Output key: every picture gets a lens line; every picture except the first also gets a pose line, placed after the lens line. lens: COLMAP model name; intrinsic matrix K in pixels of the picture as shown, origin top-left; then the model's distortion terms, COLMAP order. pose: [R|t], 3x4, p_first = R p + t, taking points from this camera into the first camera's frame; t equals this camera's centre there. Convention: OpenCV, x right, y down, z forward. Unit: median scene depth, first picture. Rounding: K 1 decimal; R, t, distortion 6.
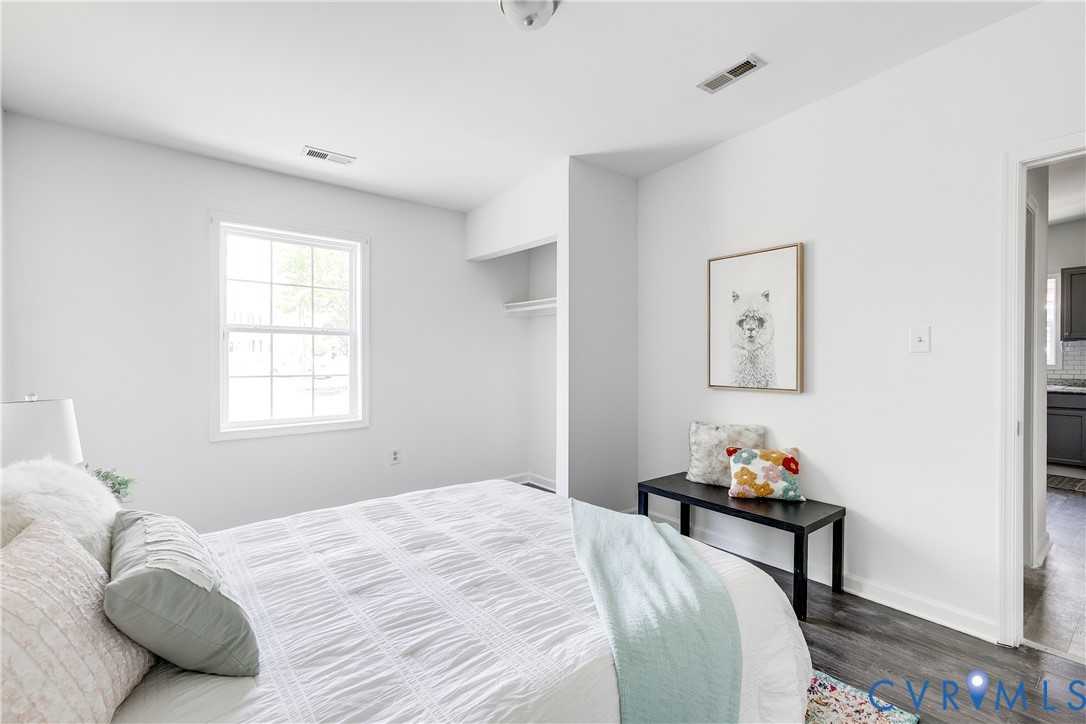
lens RADIAL K [[479.1, 0, 547.5], [0, 479.1, 358.8], [0, 0, 1]] dist [0.001130, 0.000056]
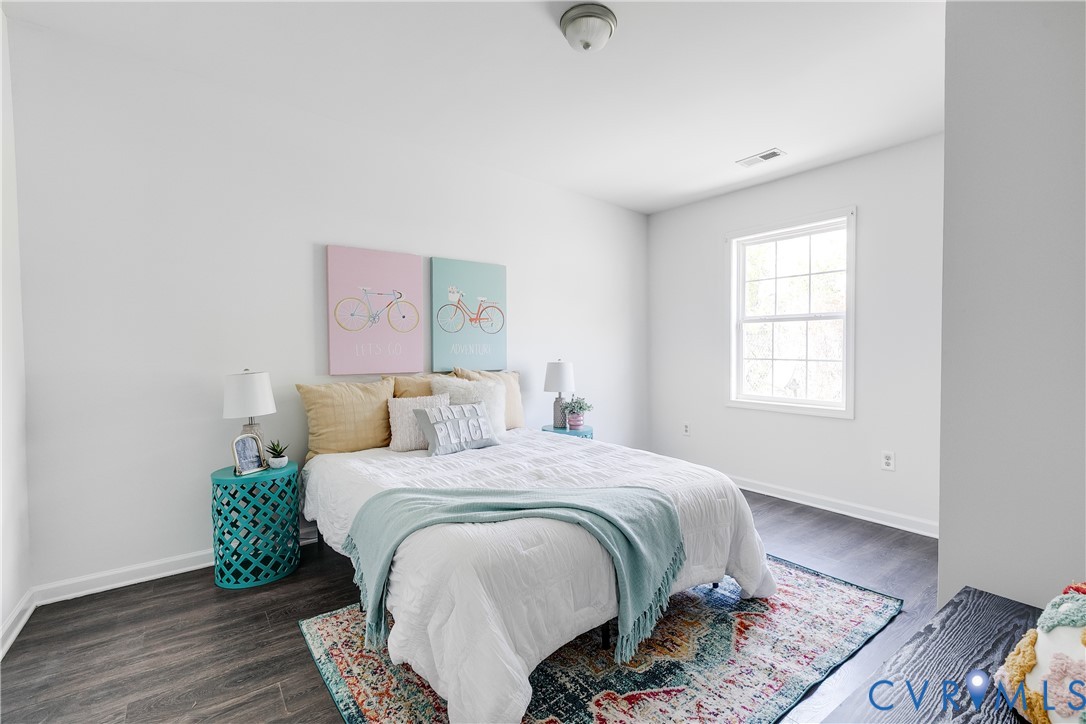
lens RADIAL K [[479.1, 0, 547.5], [0, 479.1, 358.8], [0, 0, 1]] dist [0.001130, 0.000056]
pose [[-0.034422, 0.020261, -0.999202, 1.619983], [0.001490, 0.999794, 0.020222, 0.029619], [0.999406, -0.000792, -0.034445, 1.360698]]
